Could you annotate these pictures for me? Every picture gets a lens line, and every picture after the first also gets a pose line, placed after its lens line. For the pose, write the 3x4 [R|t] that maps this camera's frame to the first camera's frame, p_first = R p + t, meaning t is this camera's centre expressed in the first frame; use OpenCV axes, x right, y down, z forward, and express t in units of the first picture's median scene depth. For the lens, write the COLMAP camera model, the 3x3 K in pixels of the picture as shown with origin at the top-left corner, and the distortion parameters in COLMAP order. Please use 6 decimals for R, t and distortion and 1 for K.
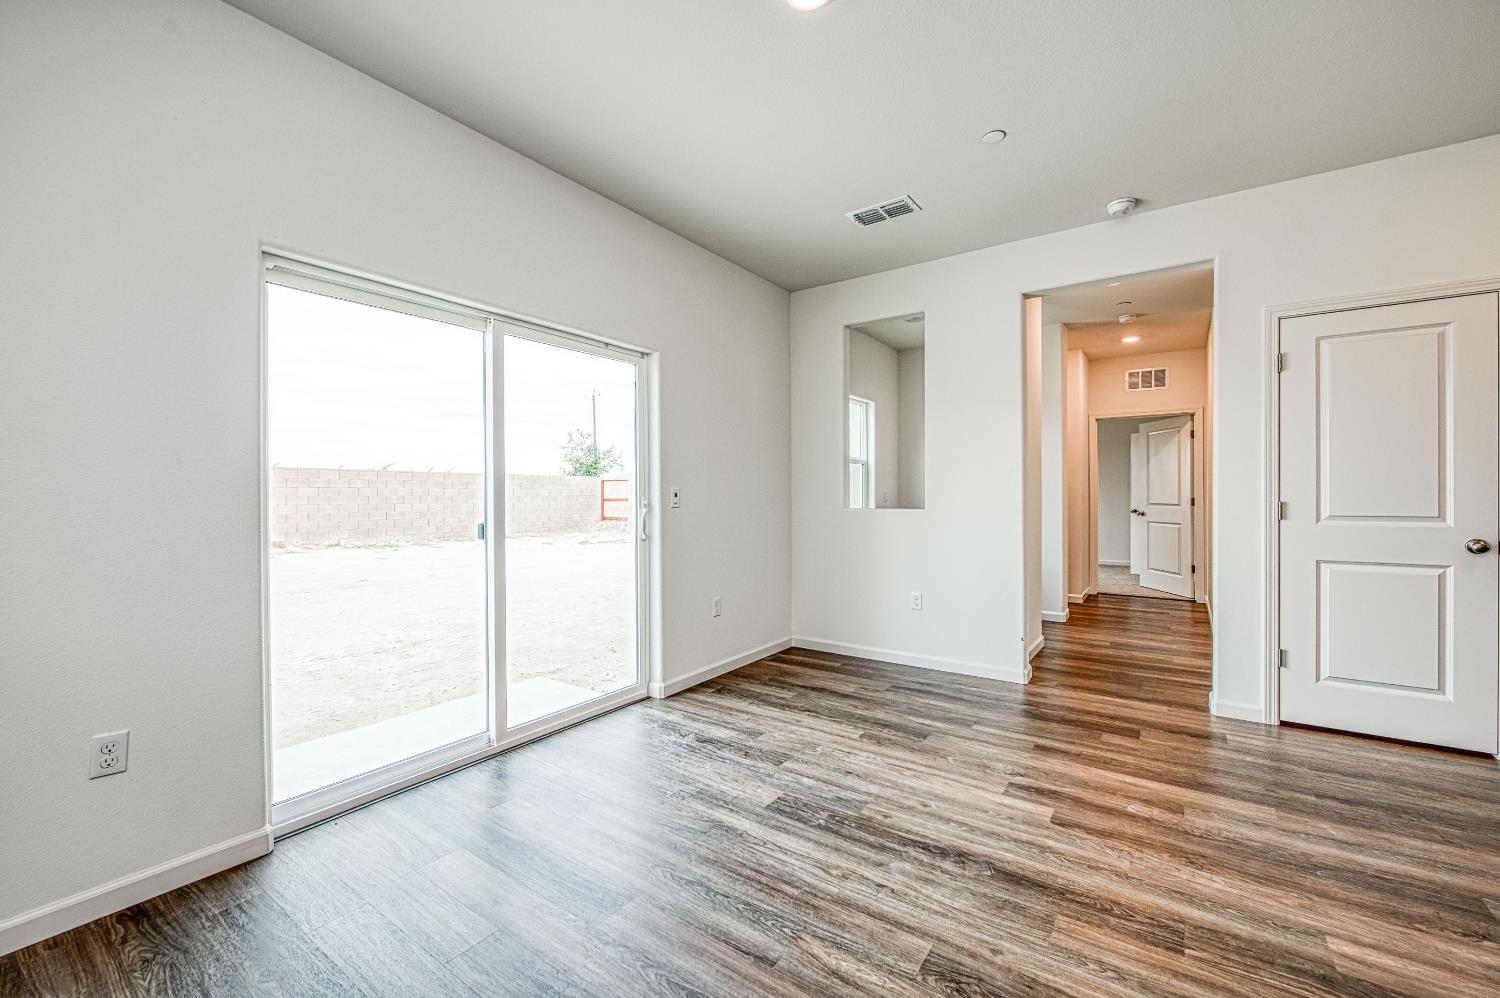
lens RADIAL K [[589.0, 0, 750.0], [0, 589.0, 499.0], [0, 0, 1]] dist [-0.011031, 0.000043]
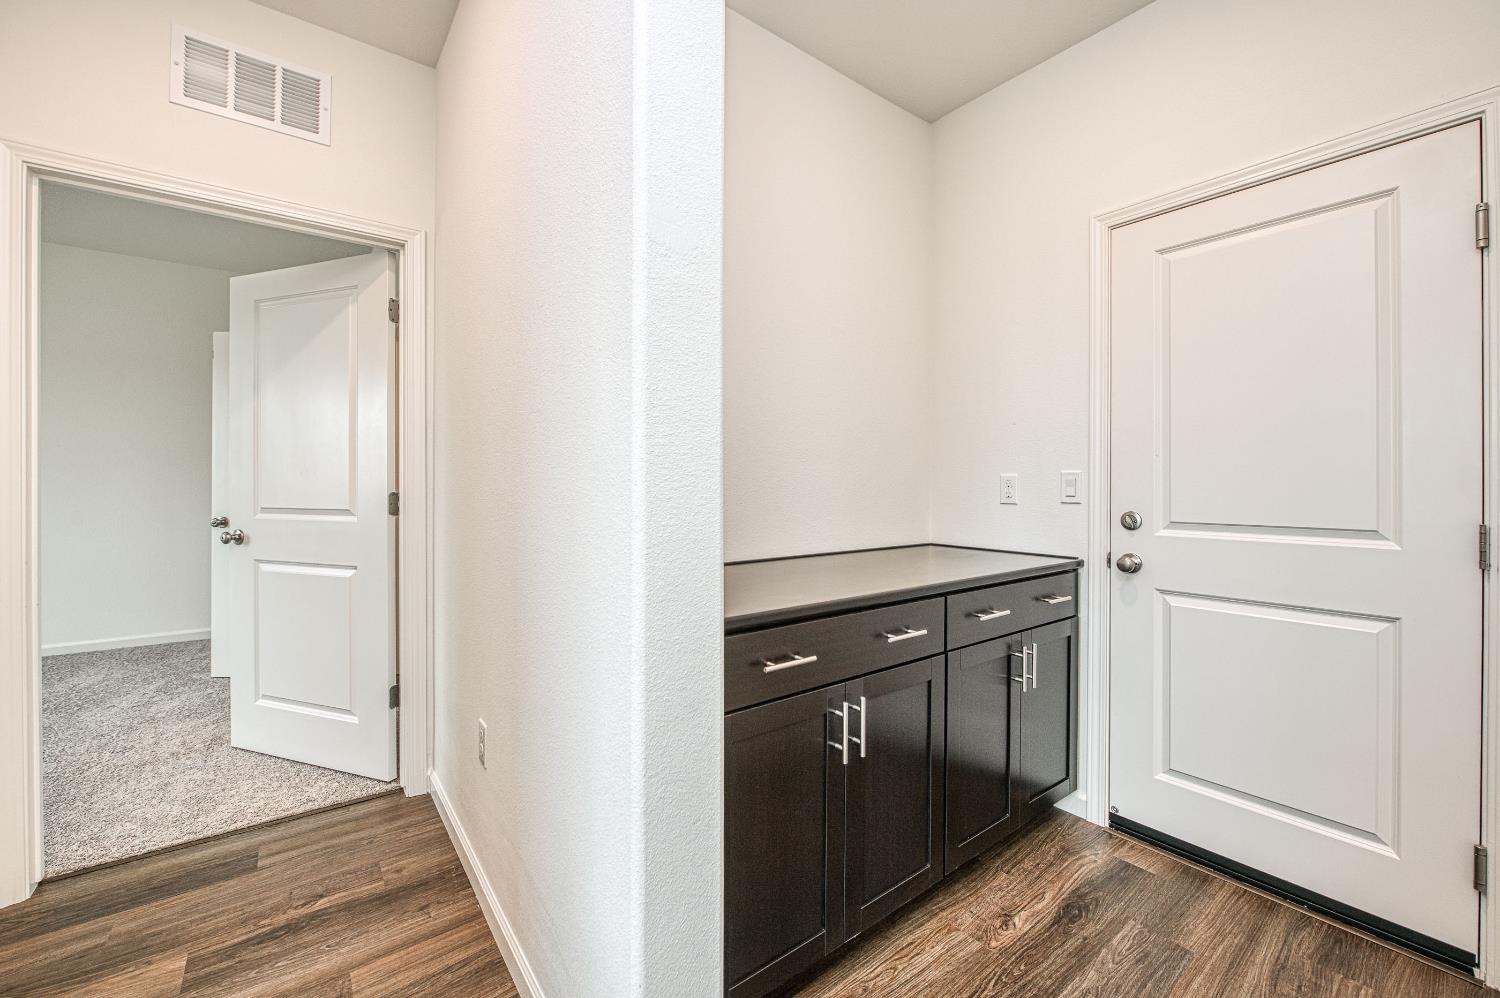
lens RADIAL K [[610.5, 0, 753.6], [0, 610.5, 488.1], [0, 0, 1]] dist [-0.013530, -0.000164]
pose [[0.282202, -0.001004, 0.959355, 1.391985], [-0.000289, 0.999999, 0.001132, -0.014729], [-0.959355, -0.000596, 0.282201, 2.047779]]
